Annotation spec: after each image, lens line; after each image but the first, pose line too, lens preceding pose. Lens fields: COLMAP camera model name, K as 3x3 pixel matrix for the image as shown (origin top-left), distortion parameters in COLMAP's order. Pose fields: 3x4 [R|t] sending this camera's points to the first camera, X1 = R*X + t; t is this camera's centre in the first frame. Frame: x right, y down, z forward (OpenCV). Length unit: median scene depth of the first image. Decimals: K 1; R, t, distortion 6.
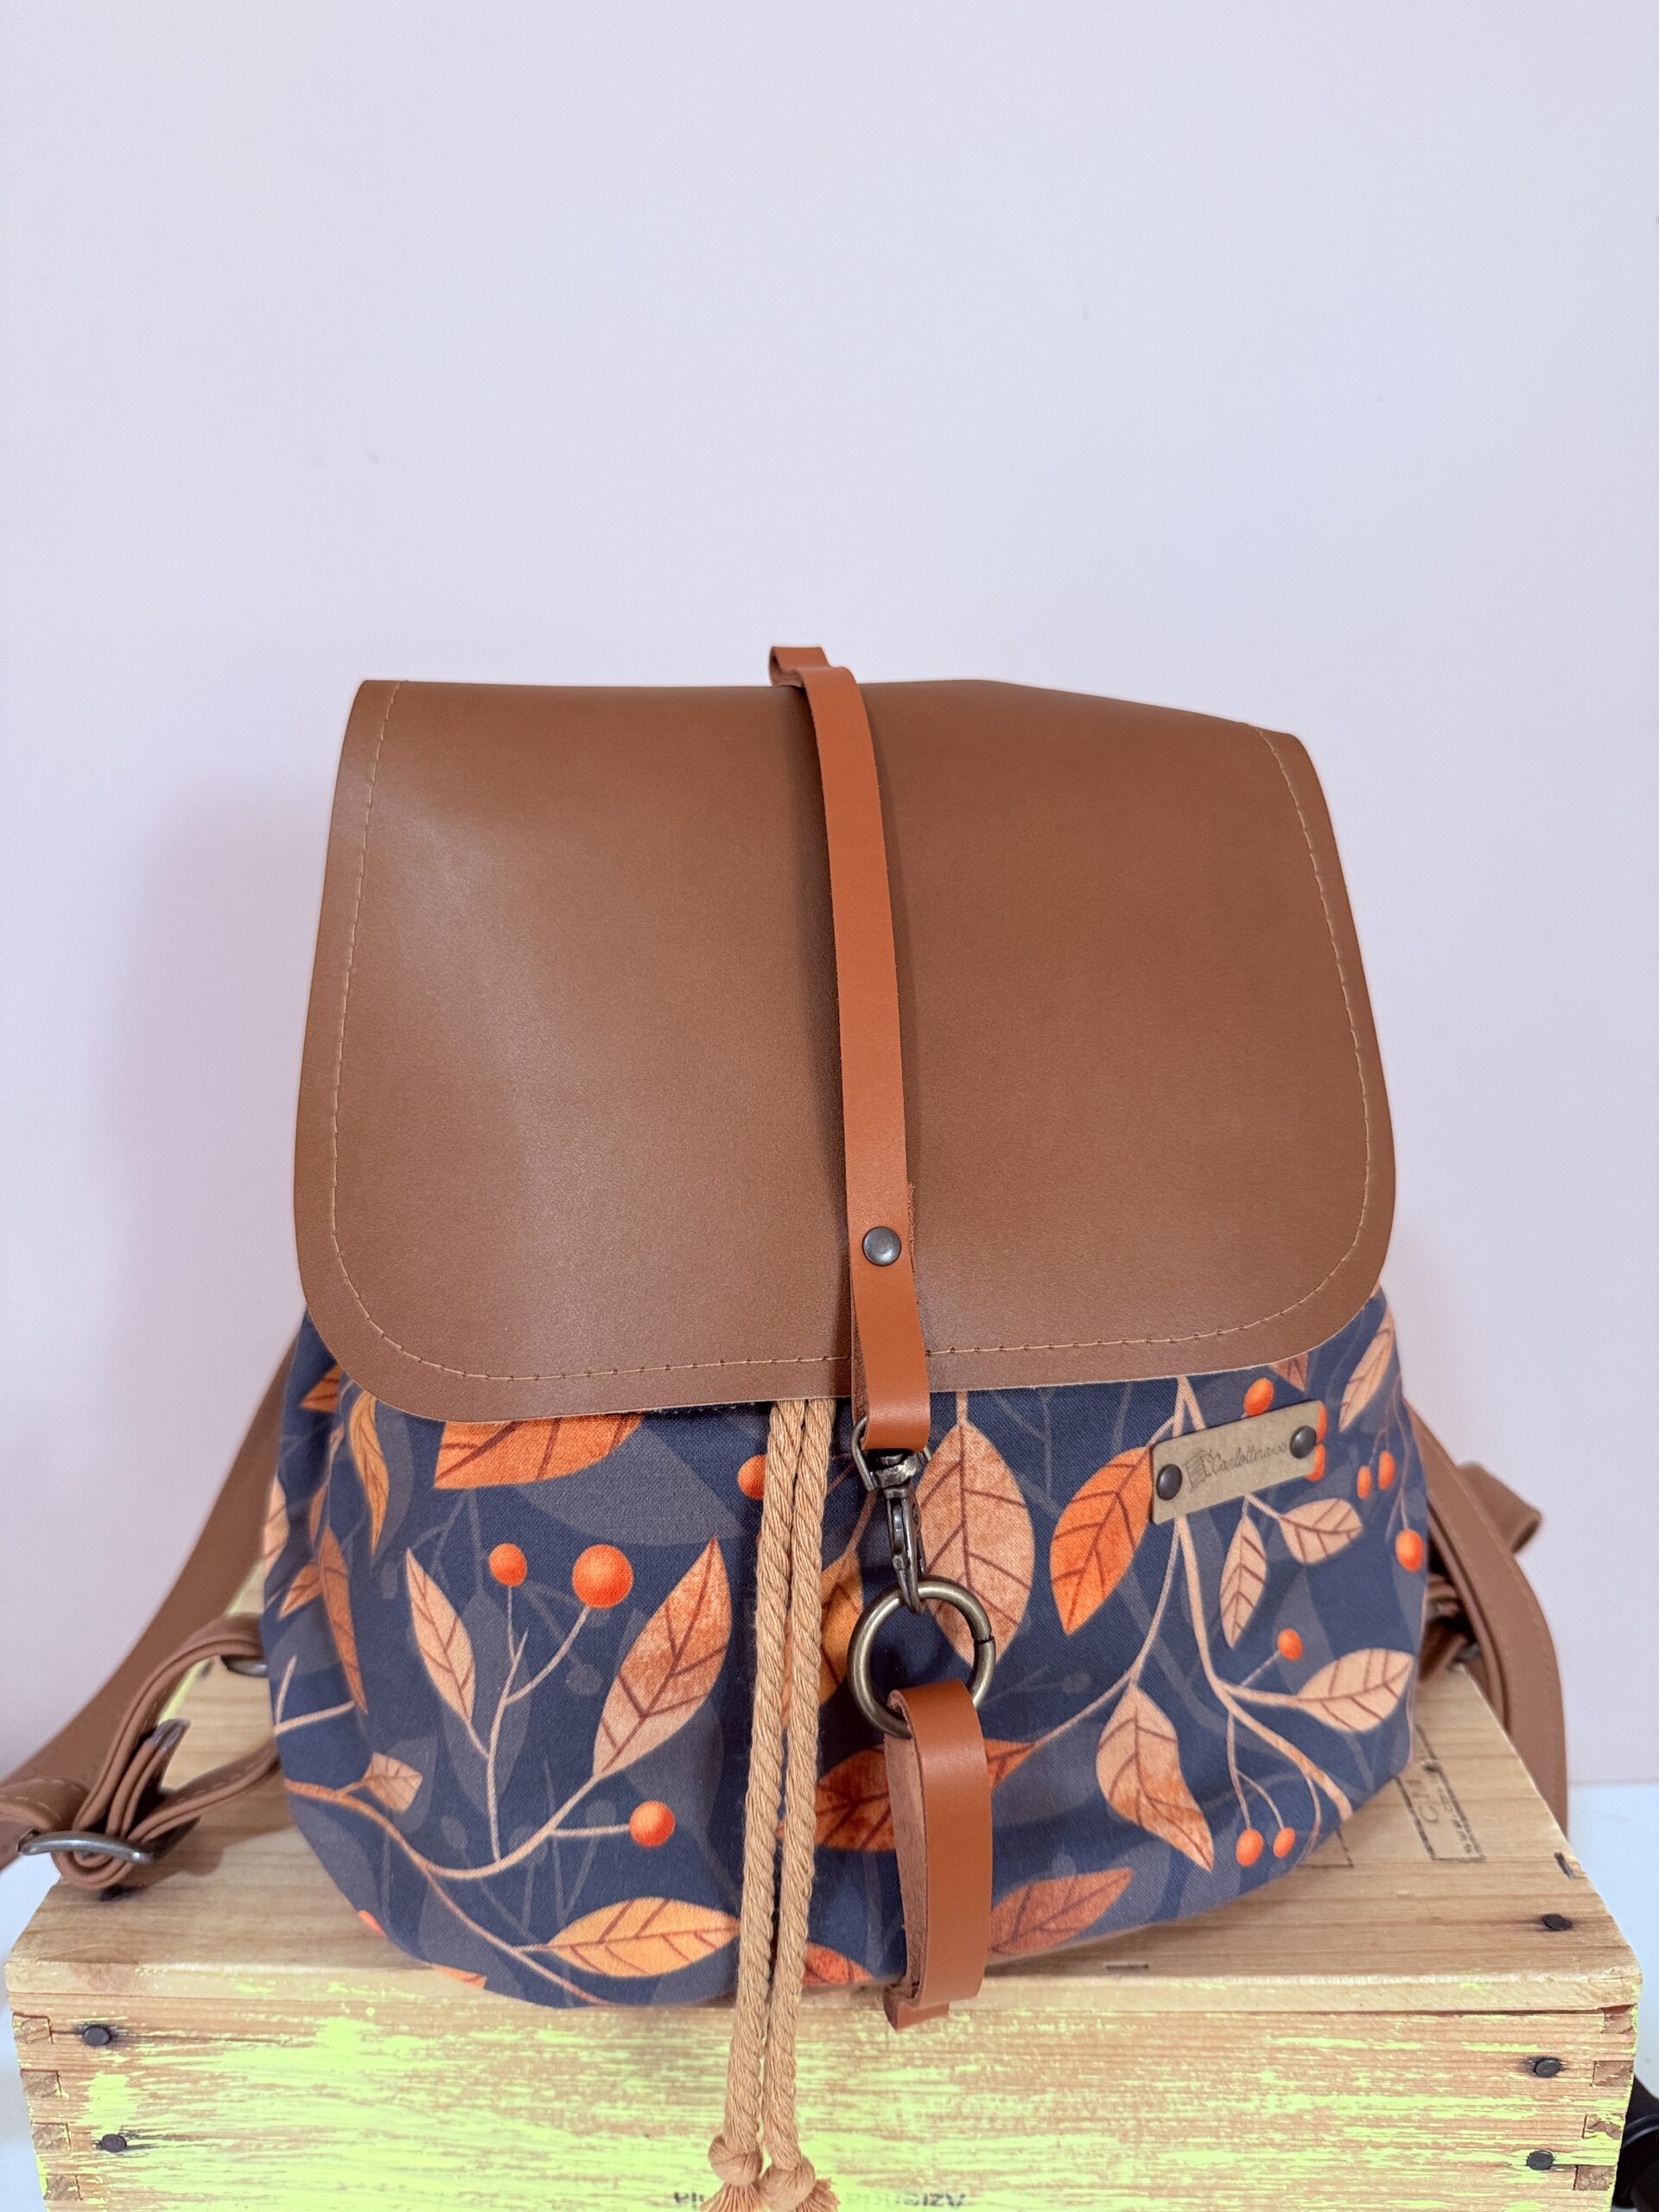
lens RADIAL K [[1623.3, 0, 828.0], [0, 1623.3, 1077.9], [0, 0, 1]] dist [-0.009130, -0.022439]
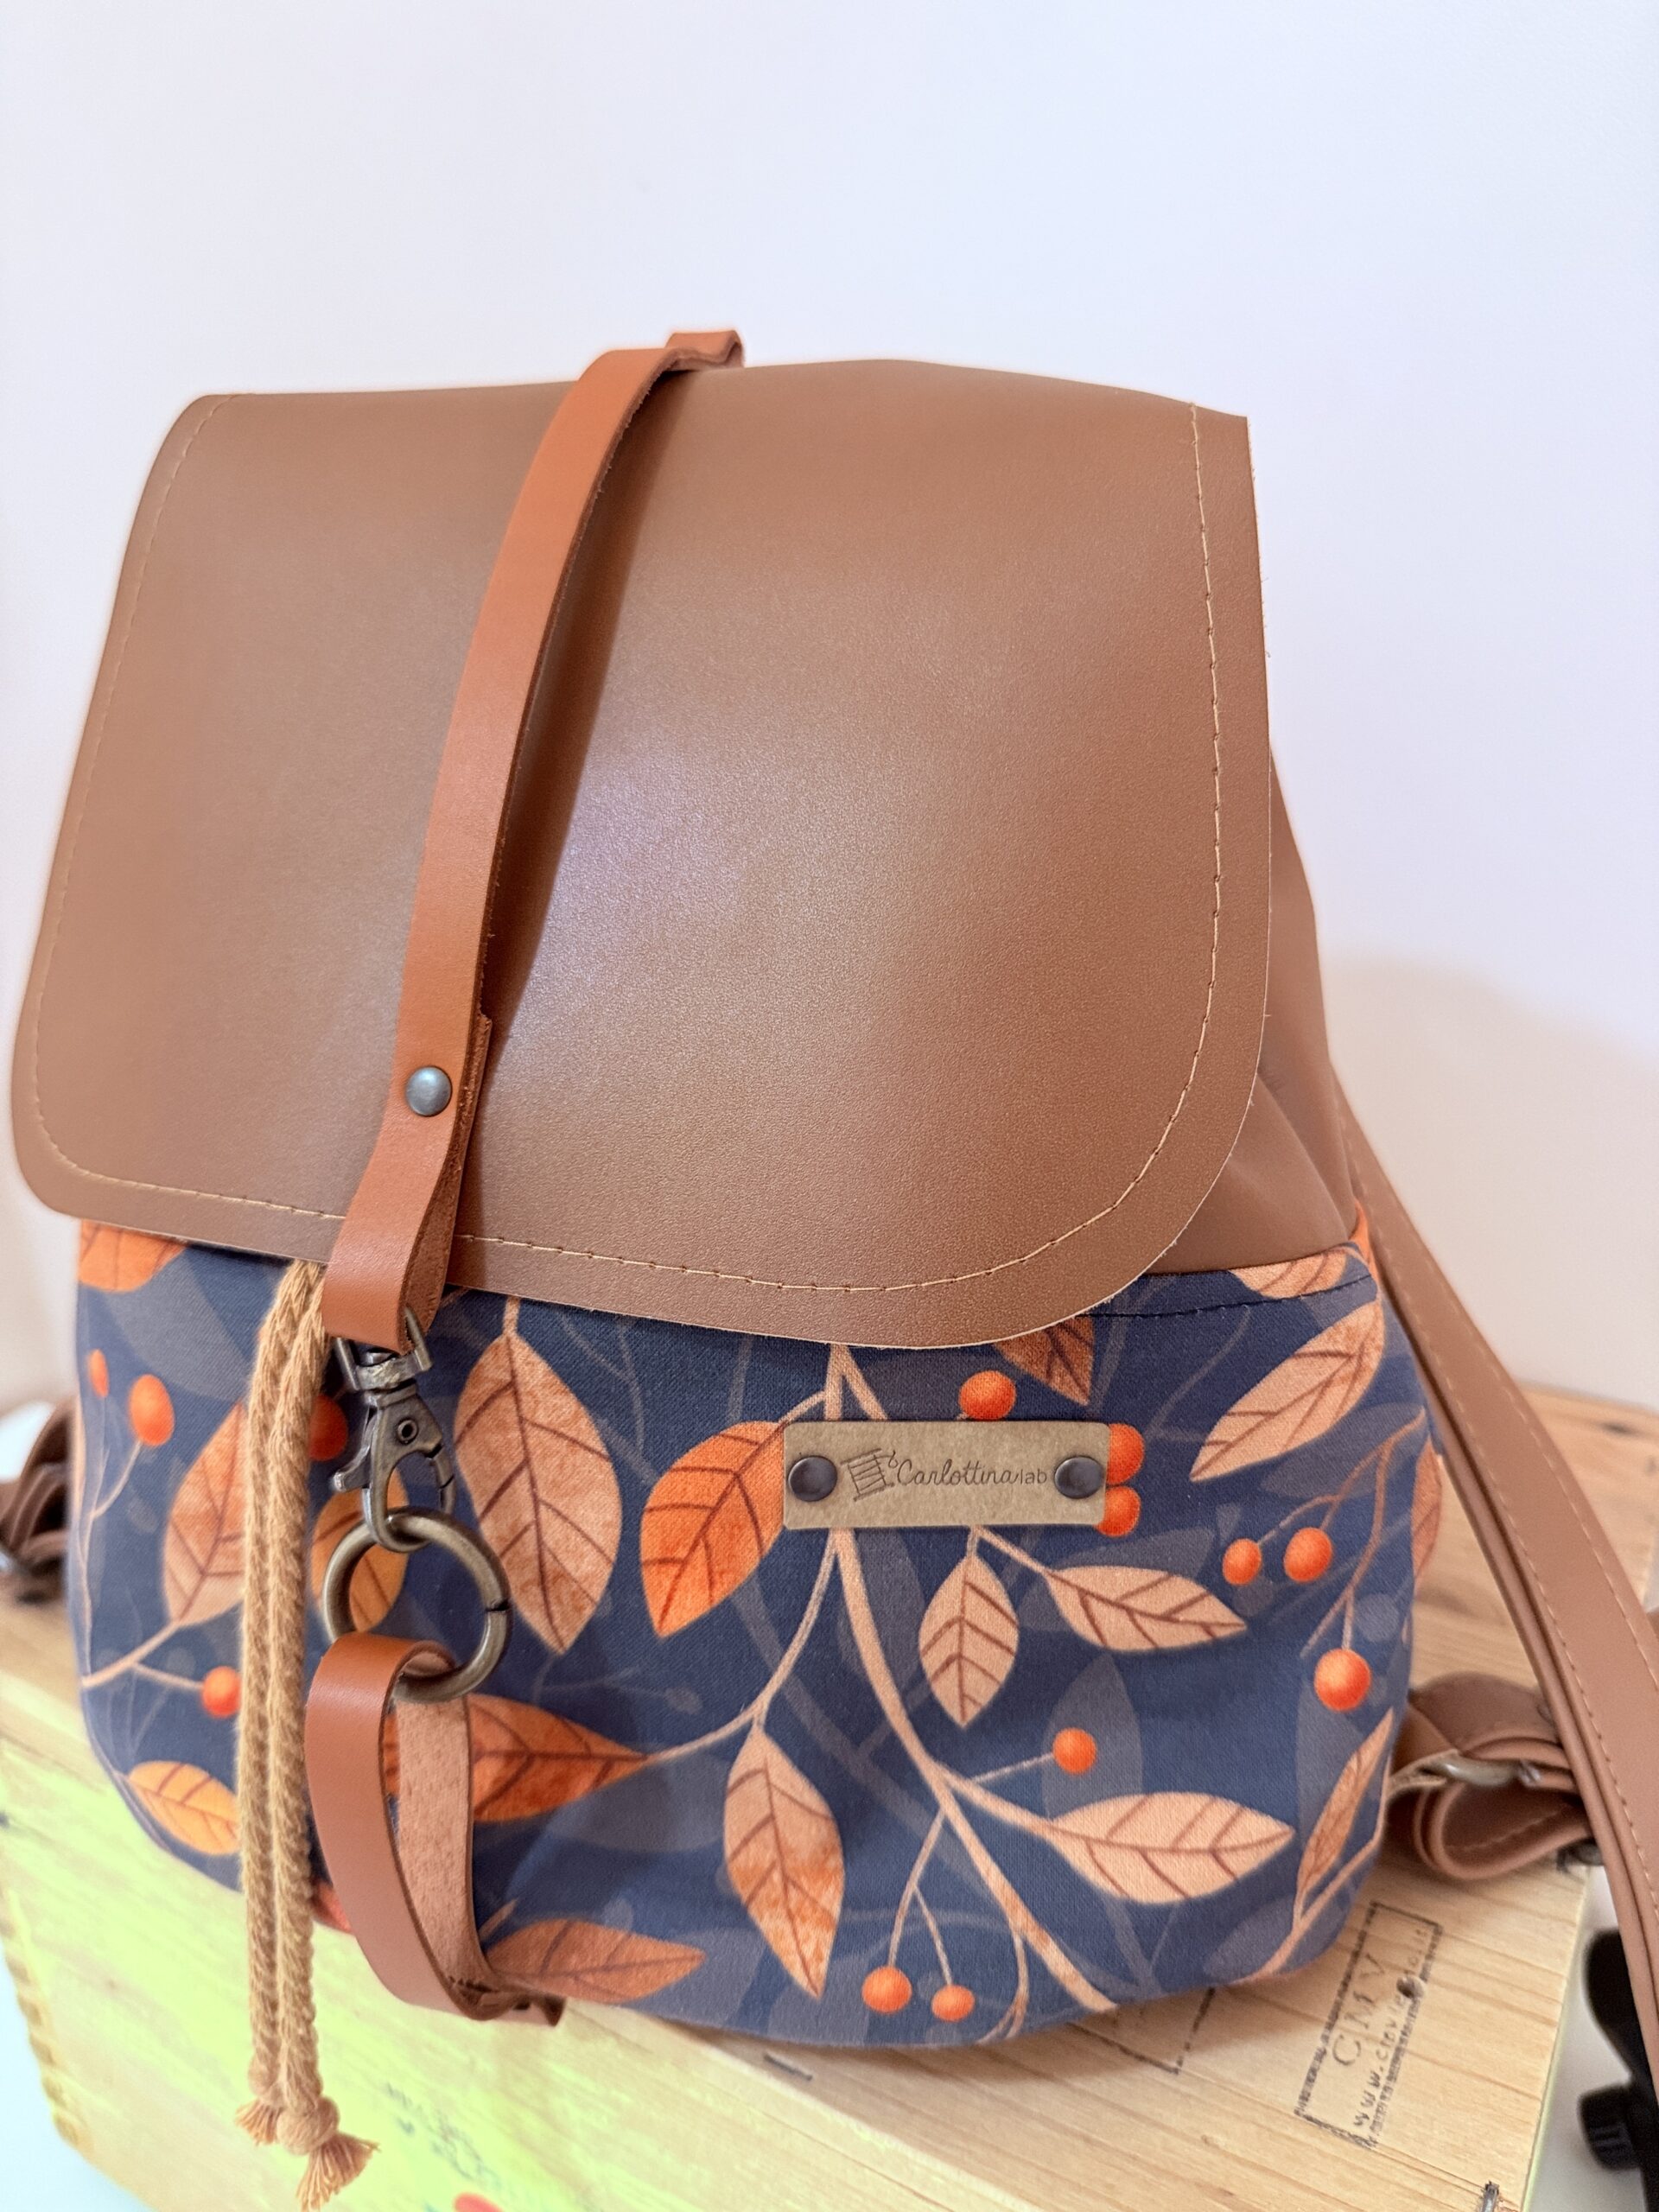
lens RADIAL K [[1623.3, 0, 835.3], [0, 1623.3, 1098.5], [0, 0, 1]] dist [-0.009130, -0.022439]
pose [[0.867504, 0.144737, -0.475908, 0.500132], [-0.095859, 0.987442, 0.125574, -0.008345], [0.488107, -0.063316, 0.870484, 0.361687]]
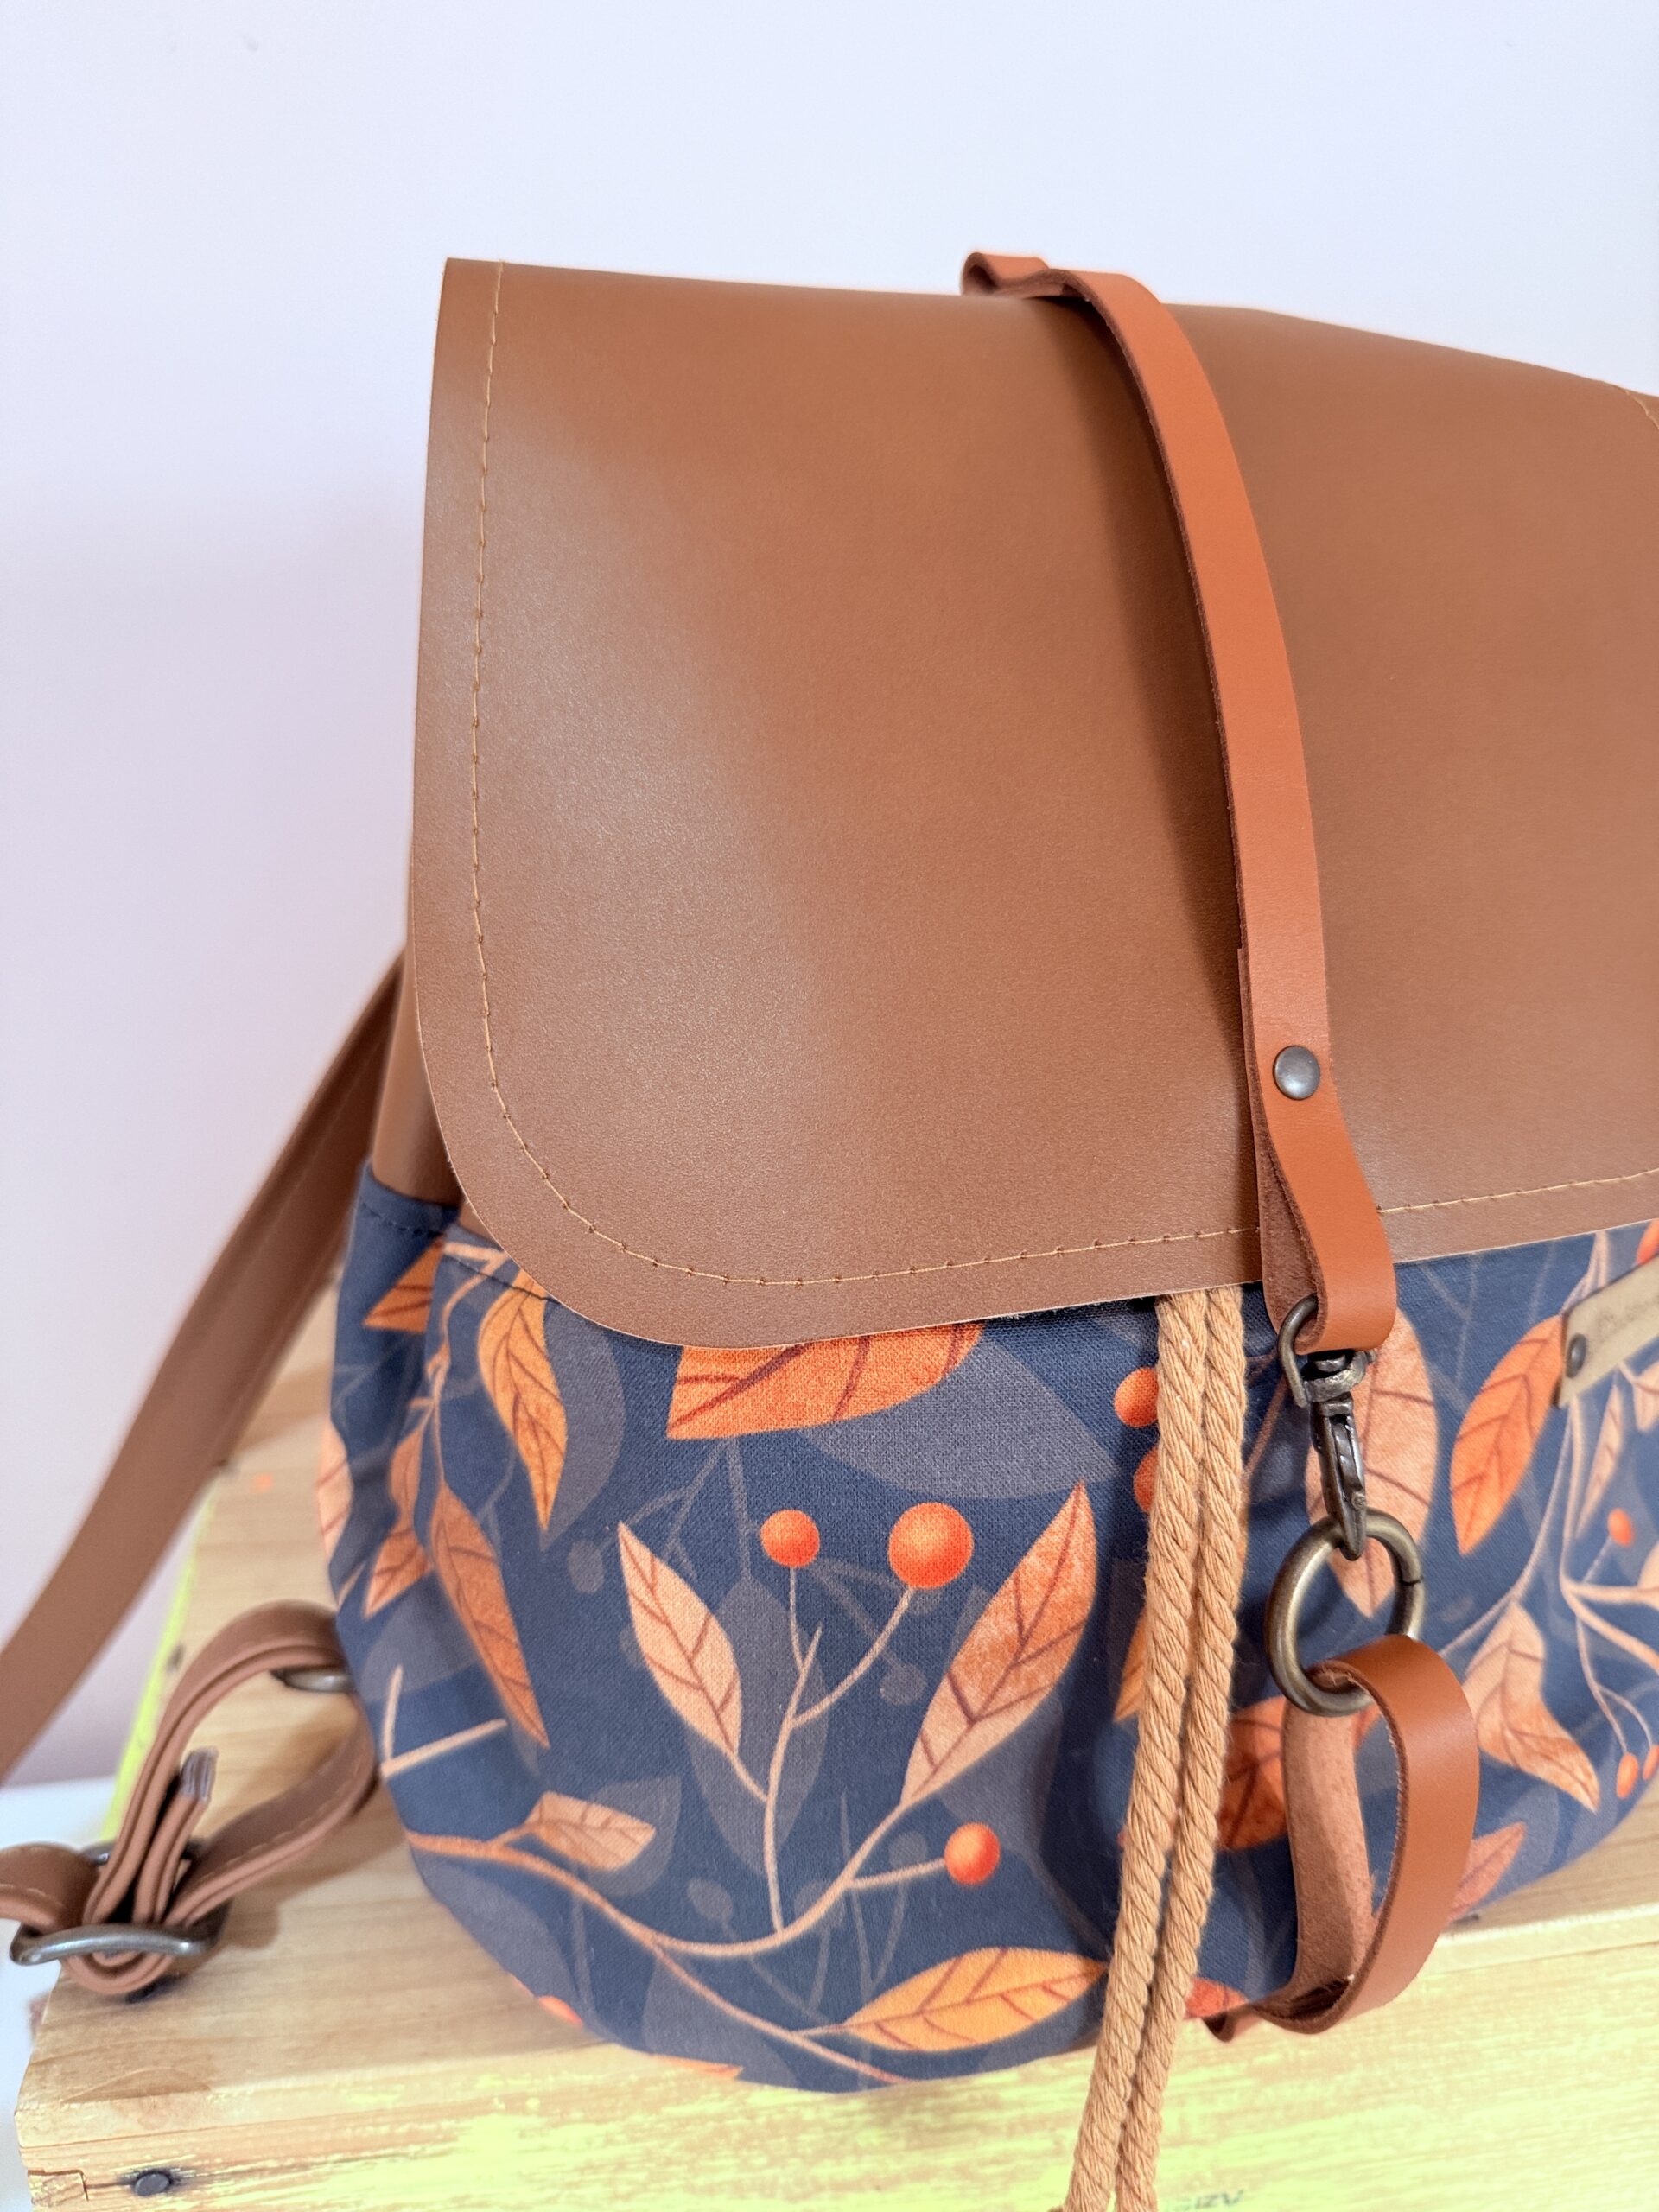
lens RADIAL K [[1623.3, 0, 815.8], [0, 1623.3, 1087.9], [0, 0, 1]] dist [-0.009130, -0.022439]
pose [[0.985138, -0.041743, 0.166615, -0.258069], [0.022985, 0.993333, 0.112965, 0.021241], [-0.170219, -0.107456, 0.979530, 0.283635]]
